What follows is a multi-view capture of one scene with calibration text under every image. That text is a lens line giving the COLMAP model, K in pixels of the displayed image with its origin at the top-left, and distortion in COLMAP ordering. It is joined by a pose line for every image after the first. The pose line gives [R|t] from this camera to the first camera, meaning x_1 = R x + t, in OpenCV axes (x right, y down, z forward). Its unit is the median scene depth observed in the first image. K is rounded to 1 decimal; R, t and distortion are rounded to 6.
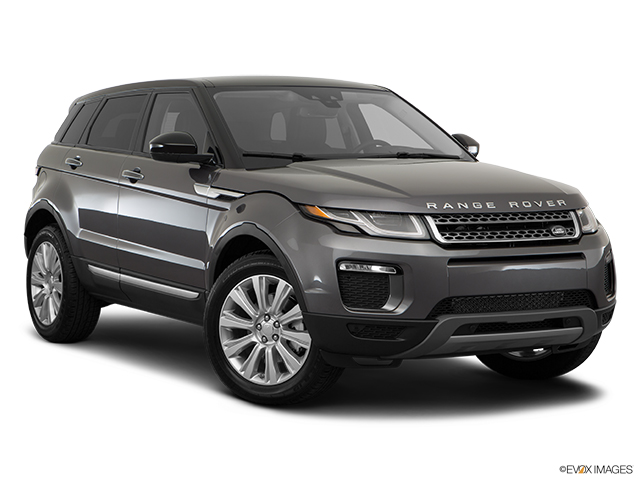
lens RADIAL K [[1577.2, 0, 317.6], [0, 1577.2, 239.4], [0, 0, 1]] dist [0.433636, 0.000000]
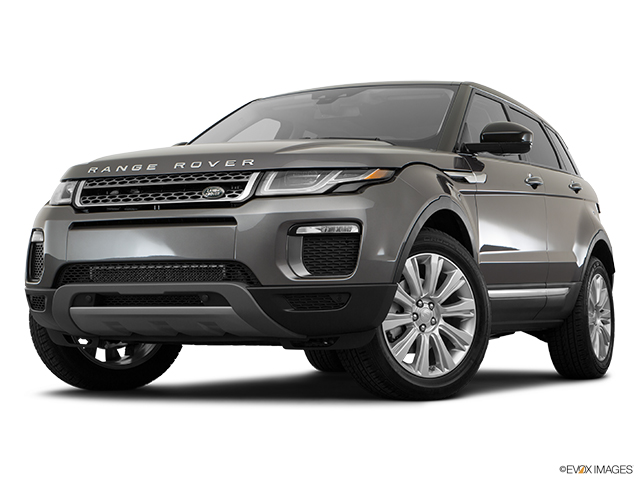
lens RADIAL K [[1413.7, 0, 318.5], [0, 1413.7, 236.3], [0, 0, 1]] dist [0.287465, 0.000000]
pose [[0.535573, -0.054640, -0.842719, 0.835545], [-0.057466, 0.993233, -0.100920, 0.092992], [0.842531, 0.102478, 0.528809, 0.663033]]
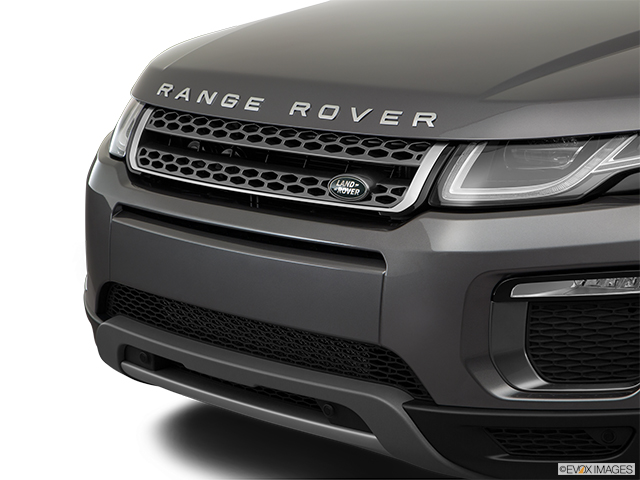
lens RADIAL K [[1686.1, 0, 318.9], [0, 1686.1, 237.0], [0, 0, 1]] dist [0.315733, 0.000000]
pose [[0.242500, 0.184080, -0.952527, 0.570350], [-0.052699, 0.982884, 0.176530, -0.069431], [0.968719, 0.007389, 0.248050, 0.905574]]
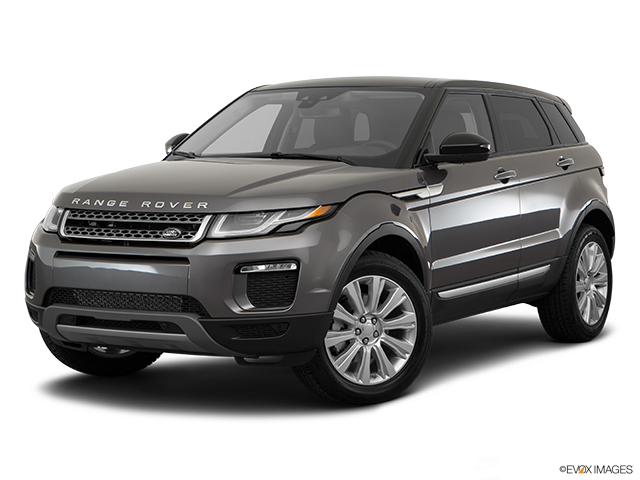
lens RADIAL K [[1628.5, 0, 323.1], [0, 1628.5, 242.2], [0, 0, 1]] dist [0.385234, 0.000000]
pose [[0.448386, 0.055818, -0.892096, 1.111838], [-0.056344, 0.997828, 0.034114, -0.040213], [0.892063, 0.034968, 0.450557, 0.644189]]
